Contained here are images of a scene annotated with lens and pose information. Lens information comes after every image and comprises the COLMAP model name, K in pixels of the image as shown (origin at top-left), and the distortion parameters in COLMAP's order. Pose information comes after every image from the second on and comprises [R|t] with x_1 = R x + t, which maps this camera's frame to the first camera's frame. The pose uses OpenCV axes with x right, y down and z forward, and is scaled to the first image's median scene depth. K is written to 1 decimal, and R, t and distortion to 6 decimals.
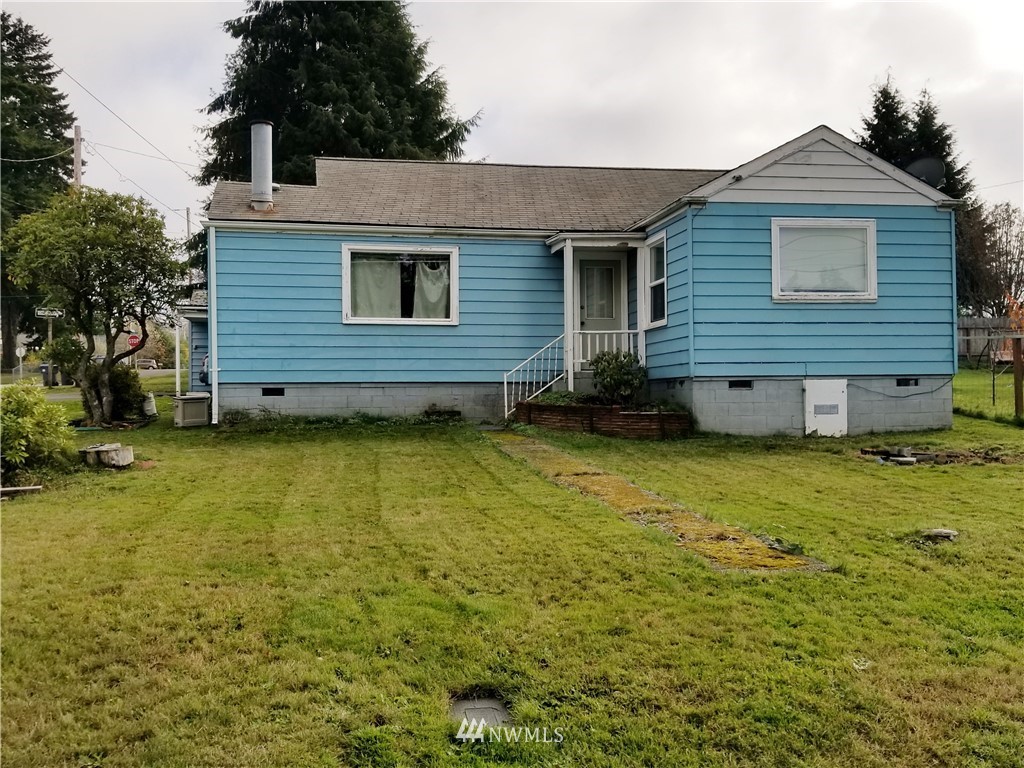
lens RADIAL K [[1022.6, 0, 512.0], [0, 1022.6, 384.0], [0, 0, 1]] dist [0.100722, 0.001288]
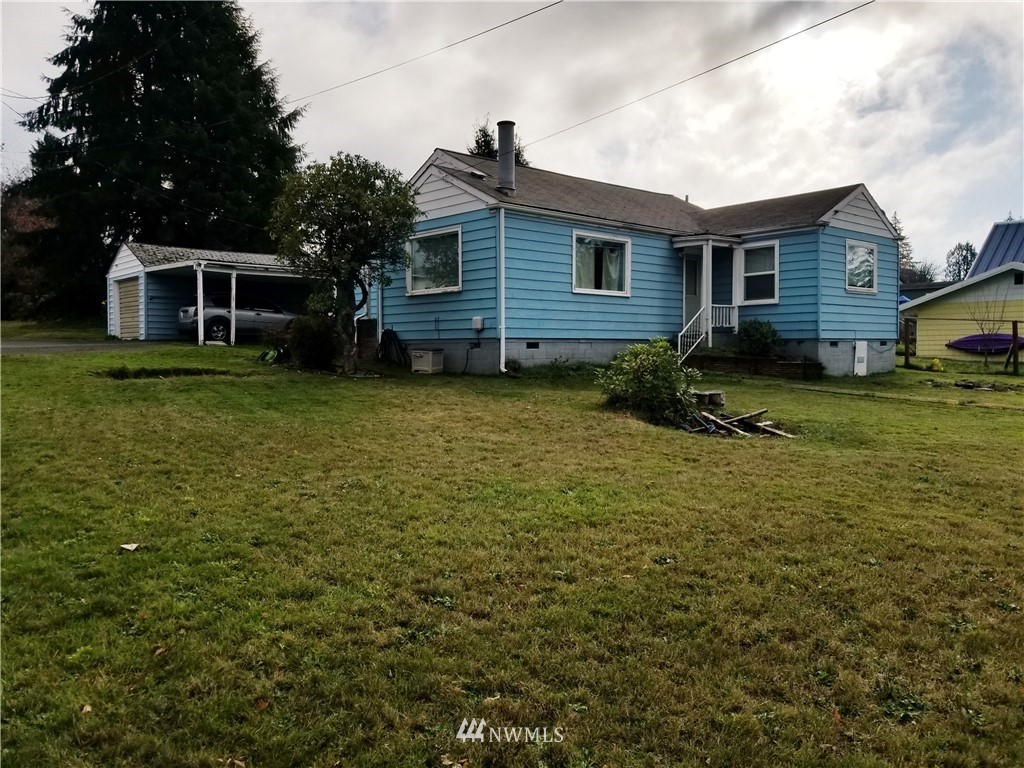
lens RADIAL K [[796.8, 0, 512.0], [0, 796.8, 384.0], [0, 0, 1]] dist [0.084733, -0.124015]
pose [[0.852317, -0.015077, 0.522808, -0.752385], [-0.015936, 0.998372, 0.054771, 0.001755], [-0.522782, -0.055014, 0.850689, 0.182375]]
